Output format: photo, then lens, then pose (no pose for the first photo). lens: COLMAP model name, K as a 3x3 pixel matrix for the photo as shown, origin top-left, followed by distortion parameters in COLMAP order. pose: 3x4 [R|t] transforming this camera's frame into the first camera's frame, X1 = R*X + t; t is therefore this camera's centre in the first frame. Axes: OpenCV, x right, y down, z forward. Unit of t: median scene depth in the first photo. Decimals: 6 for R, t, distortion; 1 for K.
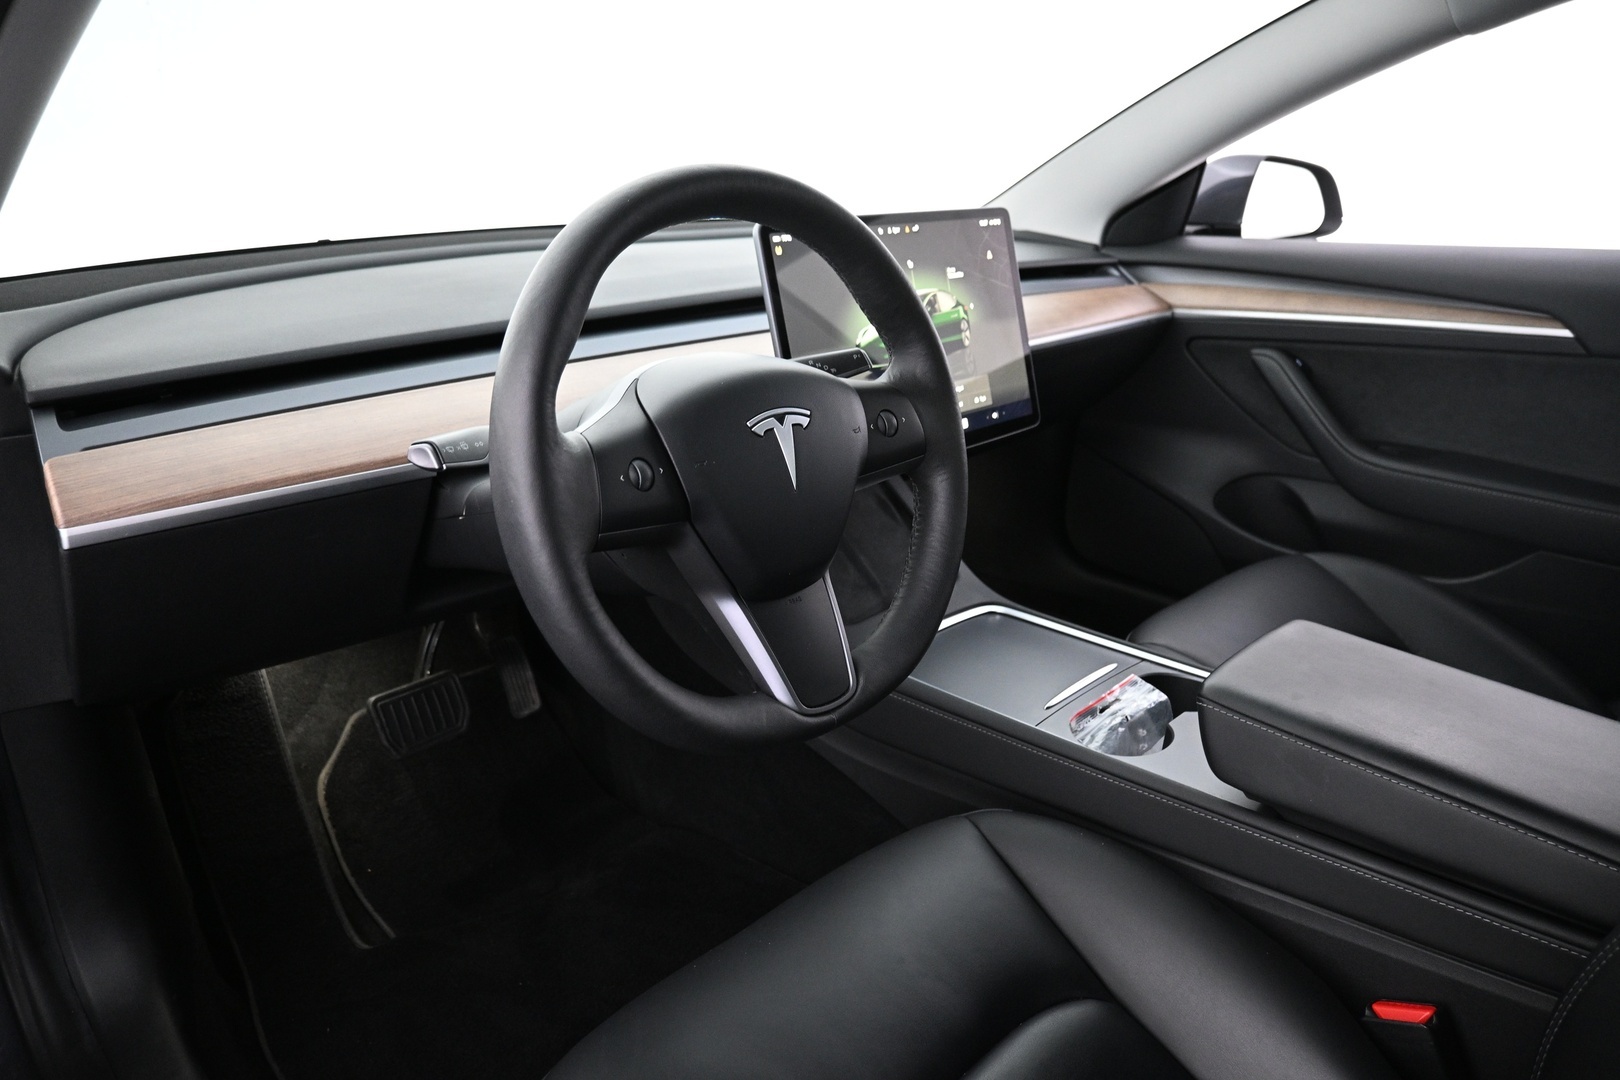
lens RADIAL K [[1114.8, 0, 810.0], [0, 1114.8, 540.0], [0, 0, 1]] dist [0.002708, -0.000083]
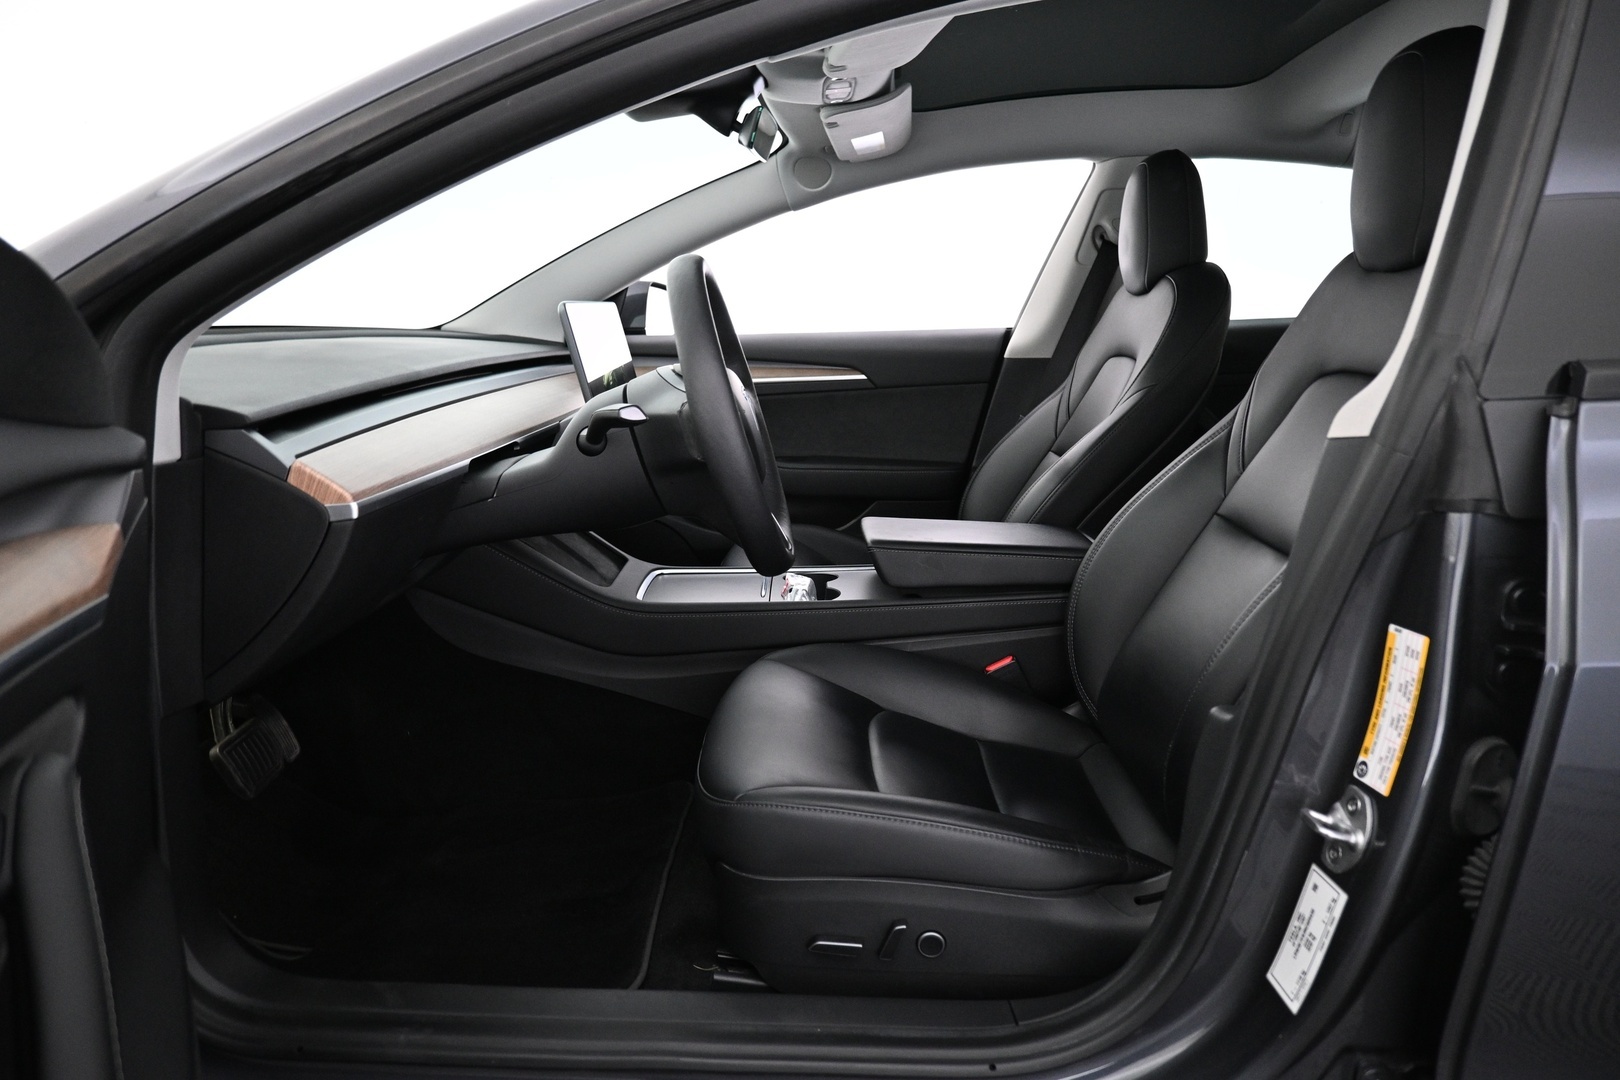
lens RADIAL K [[1114.8, 0, 810.0], [0, 1114.8, 540.0], [0, 0, 1]] dist [0.002708, -0.000083]
pose [[0.682916, -0.141038, 0.716753, -0.688282], [0.230778, 0.972589, -0.028503, 0.100326], [-0.693086, 0.184876, 0.696745, -0.150925]]
